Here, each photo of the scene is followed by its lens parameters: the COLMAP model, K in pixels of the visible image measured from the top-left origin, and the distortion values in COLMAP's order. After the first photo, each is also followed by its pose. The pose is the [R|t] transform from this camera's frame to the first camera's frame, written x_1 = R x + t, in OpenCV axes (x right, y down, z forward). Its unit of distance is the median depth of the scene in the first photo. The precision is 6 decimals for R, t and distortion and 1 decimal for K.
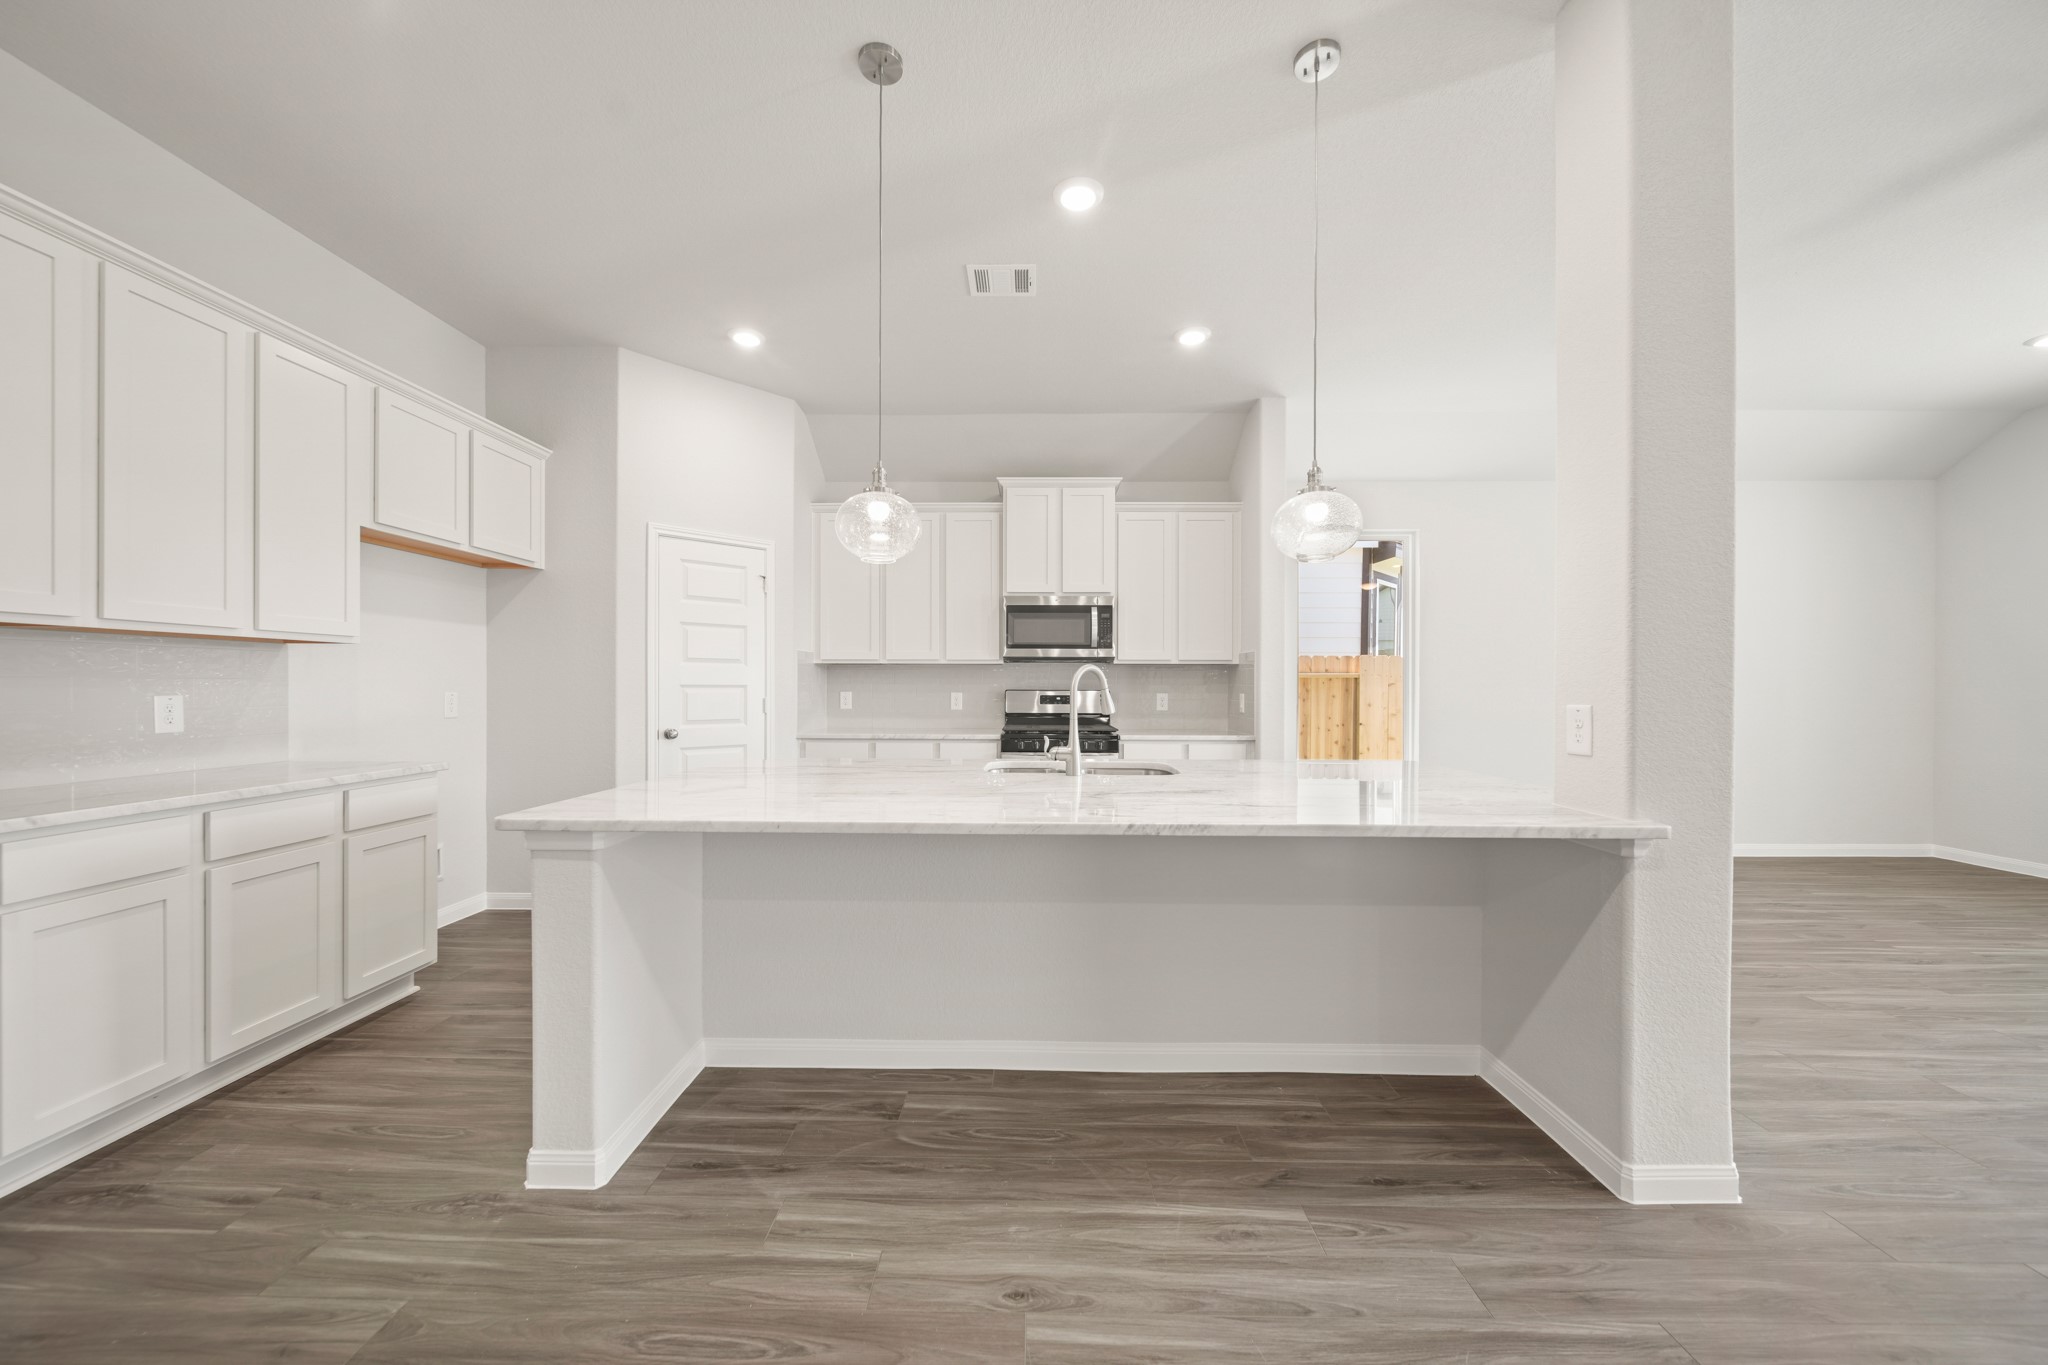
lens RADIAL K [[726.6, 0, 1024.0], [0, 726.6, 682.5], [0, 0, 1]] dist [0.000158, -0.000102]
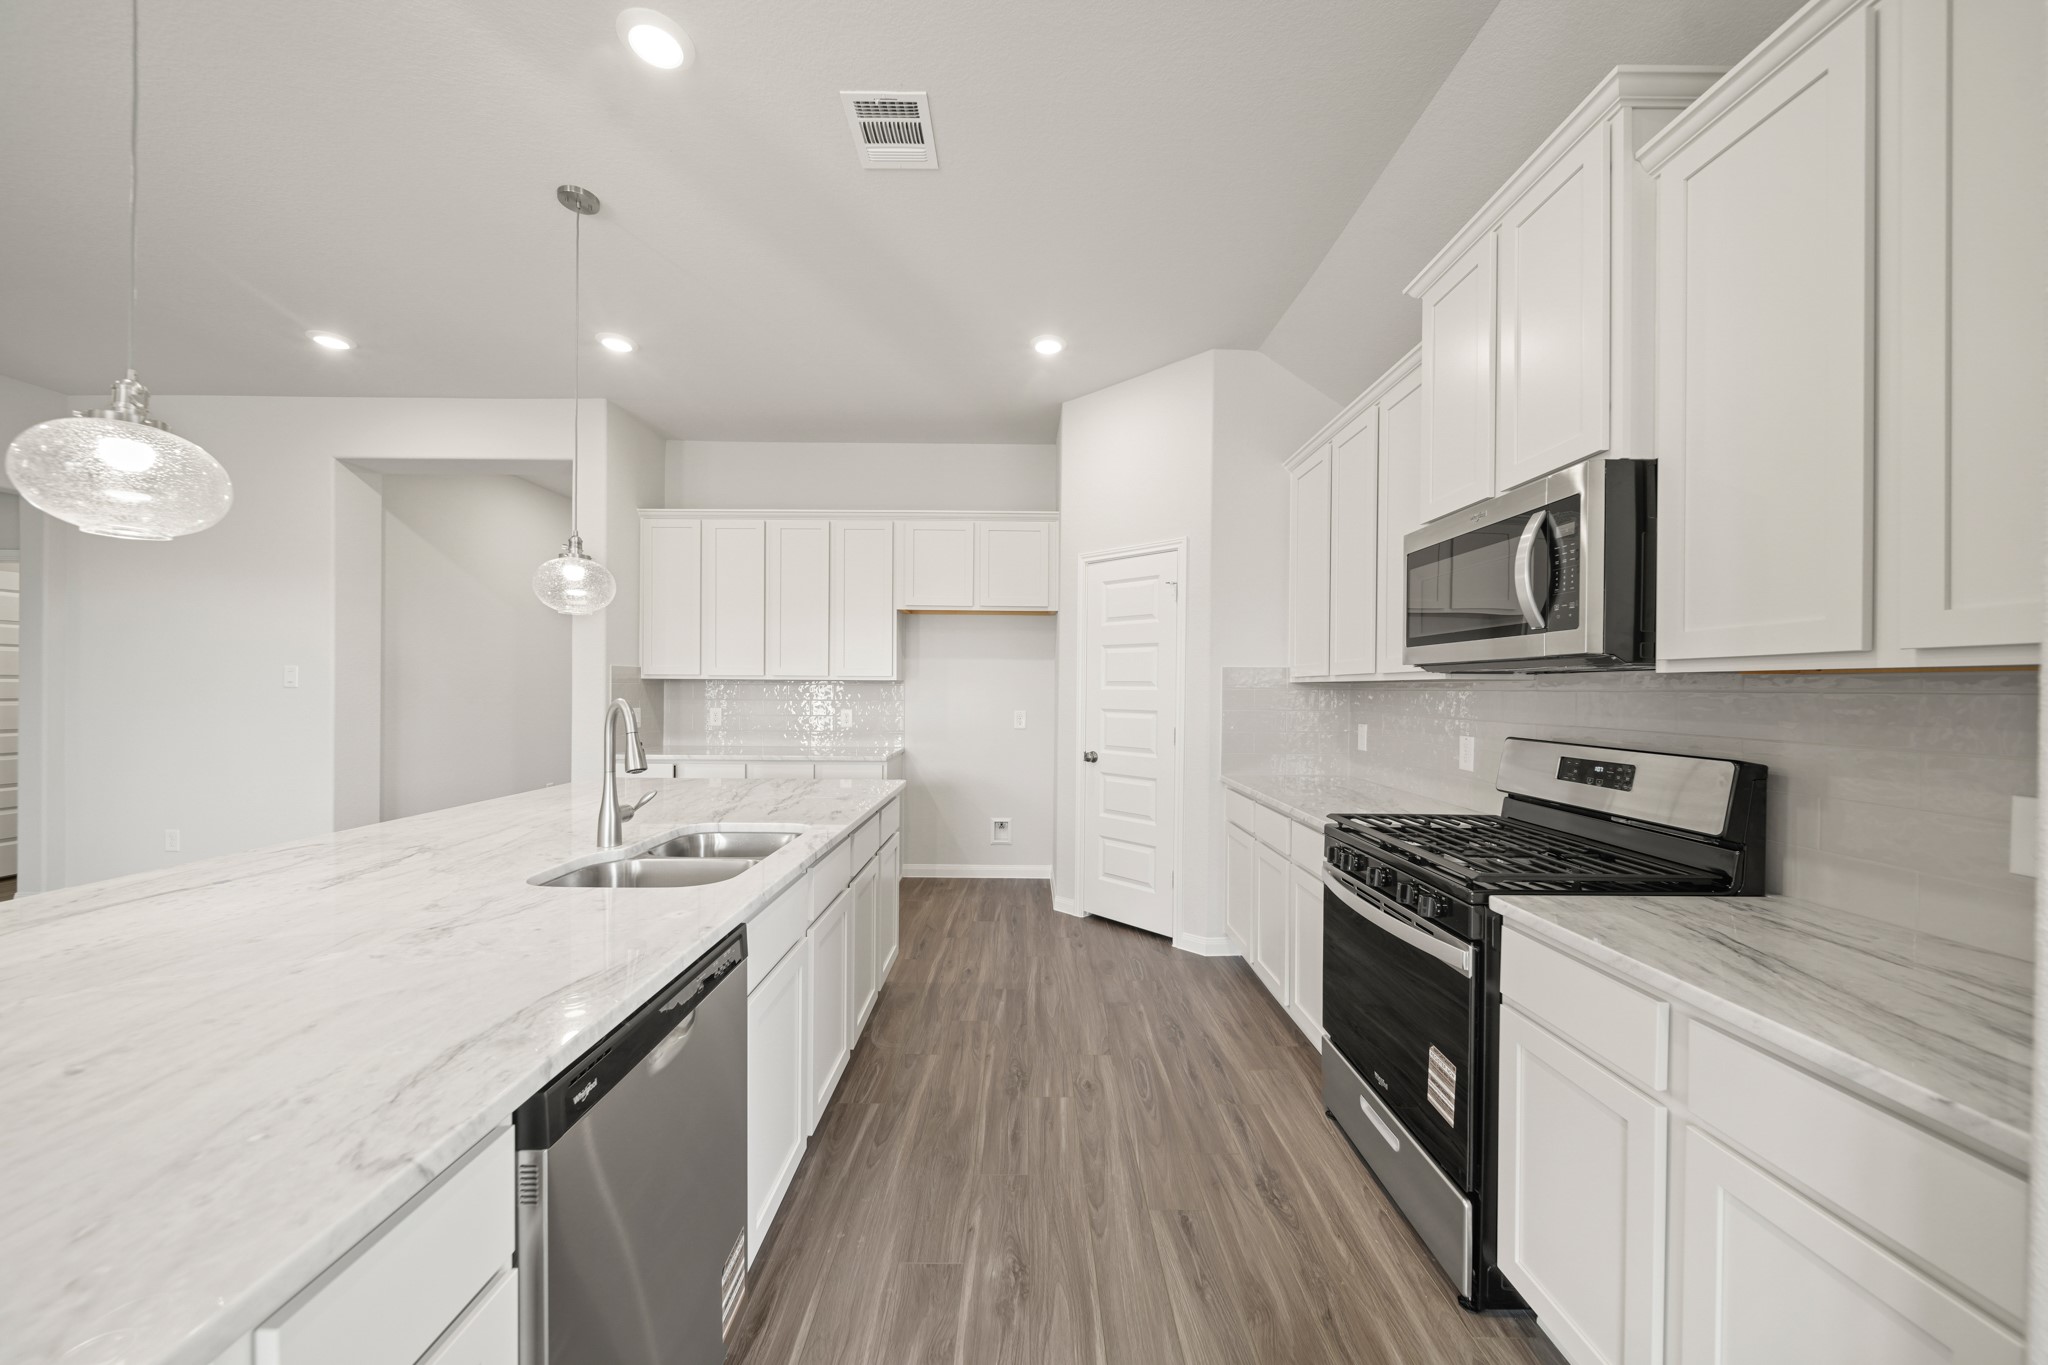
lens RADIAL K [[726.6, 0, 1024.0], [0, 726.6, 682.5], [0, 0, 1]] dist [0.000158, -0.000102]
pose [[0.018782, -0.010538, -0.999768, 0.728741], [-0.003407, 0.999938, -0.010604, -0.030257], [0.999818, 0.003605, 0.018745, 1.232178]]
